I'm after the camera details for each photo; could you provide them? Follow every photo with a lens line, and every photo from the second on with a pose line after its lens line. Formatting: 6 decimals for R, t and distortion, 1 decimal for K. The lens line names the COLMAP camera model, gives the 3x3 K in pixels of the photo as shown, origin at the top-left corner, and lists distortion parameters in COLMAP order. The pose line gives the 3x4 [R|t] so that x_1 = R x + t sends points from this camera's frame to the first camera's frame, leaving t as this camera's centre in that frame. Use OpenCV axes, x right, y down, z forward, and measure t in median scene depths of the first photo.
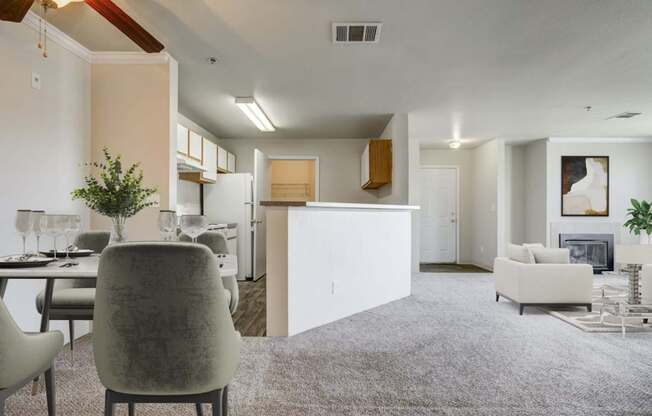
lens RADIAL K [[304.2, 0, 326.5], [0, 304.2, 210.2], [0, 0, 1]] dist [0.012543, -0.000452]
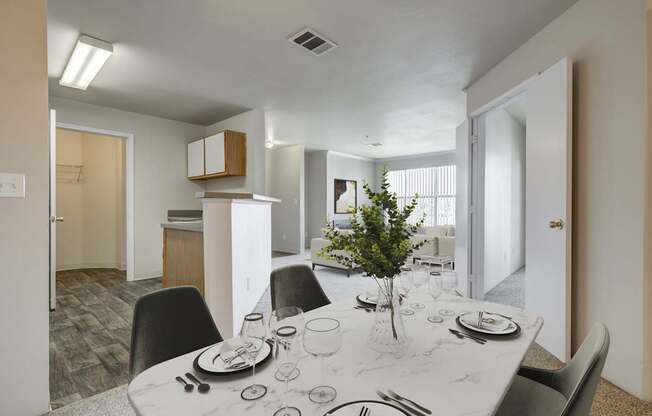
lens RADIAL K [[304.2, 0, 330.1], [0, 304.2, 210.6], [0, 0, 1]] dist [0.012543, -0.000452]
pose [[0.656246, -0.017325, 0.754348, -0.335369], [-0.002120, 0.999690, 0.024804, -0.000569], [-0.754544, -0.017876, 0.656006, 0.104230]]
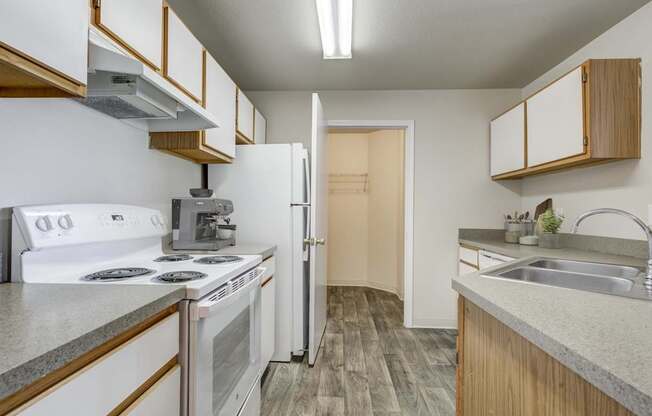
lens RADIAL K [[304.2, 0, 327.3], [0, 304.2, 207.7], [0, 0, 1]] dist [0.012543, -0.000452]
pose [[0.999719, 0.003305, -0.023473, -0.195457], [-0.003488, 0.999964, -0.007732, -0.014067], [0.023447, 0.007811, 0.999695, 0.501588]]
